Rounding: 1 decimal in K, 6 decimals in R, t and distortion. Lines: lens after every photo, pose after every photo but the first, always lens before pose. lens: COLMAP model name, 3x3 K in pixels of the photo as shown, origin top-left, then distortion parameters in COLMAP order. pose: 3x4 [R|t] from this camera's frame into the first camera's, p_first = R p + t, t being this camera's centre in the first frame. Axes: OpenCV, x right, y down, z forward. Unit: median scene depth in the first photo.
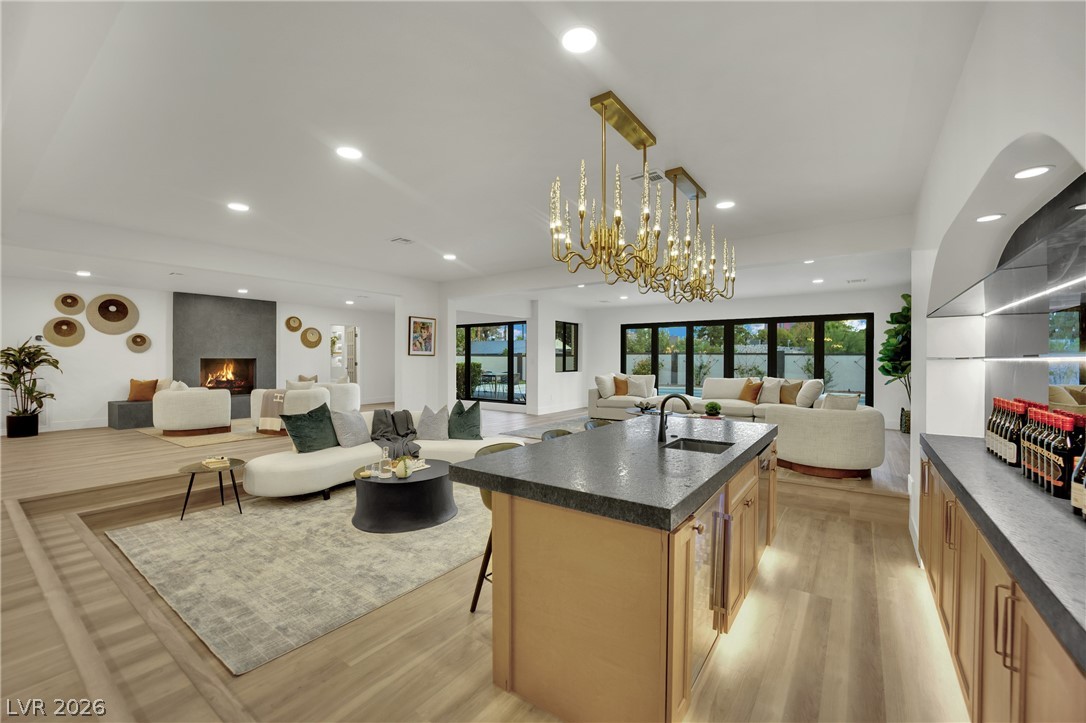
lens RADIAL K [[445.0, 0, 548.3], [0, 445.0, 360.8], [0, 0, 1]] dist [-0.019612, -0.000270]
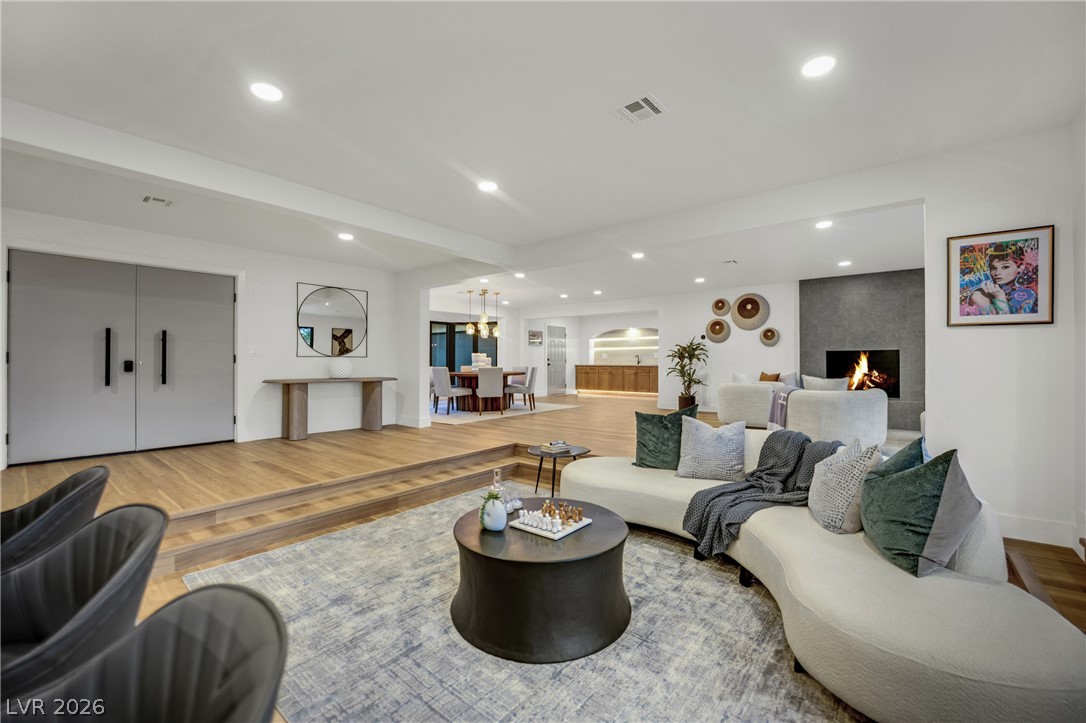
lens RADIAL K [[445.0, 0, 548.3], [0, 445.0, 360.8], [0, 0, 1]] dist [-0.019612, -0.000270]
pose [[-0.056811, -0.005563, -0.998369, 0.141194], [-0.001496, 0.999984, -0.005486, 0.024061], [0.998384, 0.001182, -0.056819, 0.618125]]
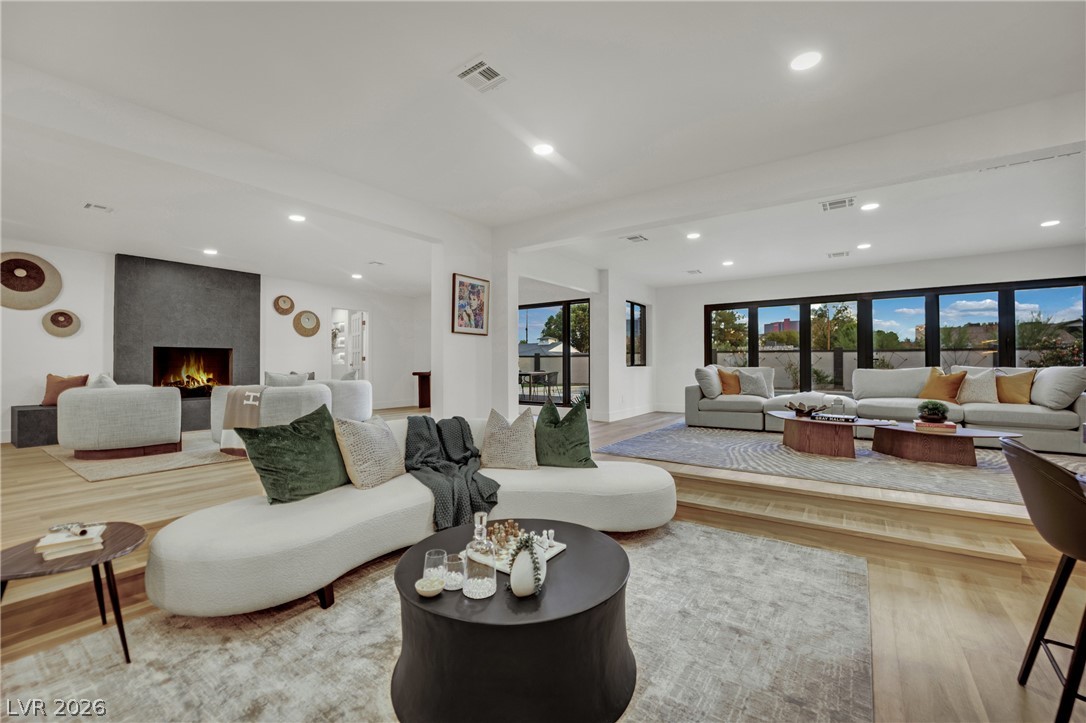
lens RADIAL K [[445.0, 0, 548.3], [0, 445.0, 360.8], [0, 0, 1]] dist [-0.019612, -0.000270]
pose [[0.999987, -0.004977, 0.000627, -0.171300], [0.004984, 0.999914, -0.012122, 0.036874], [-0.000566, 0.012125, 0.999926, 0.340972]]
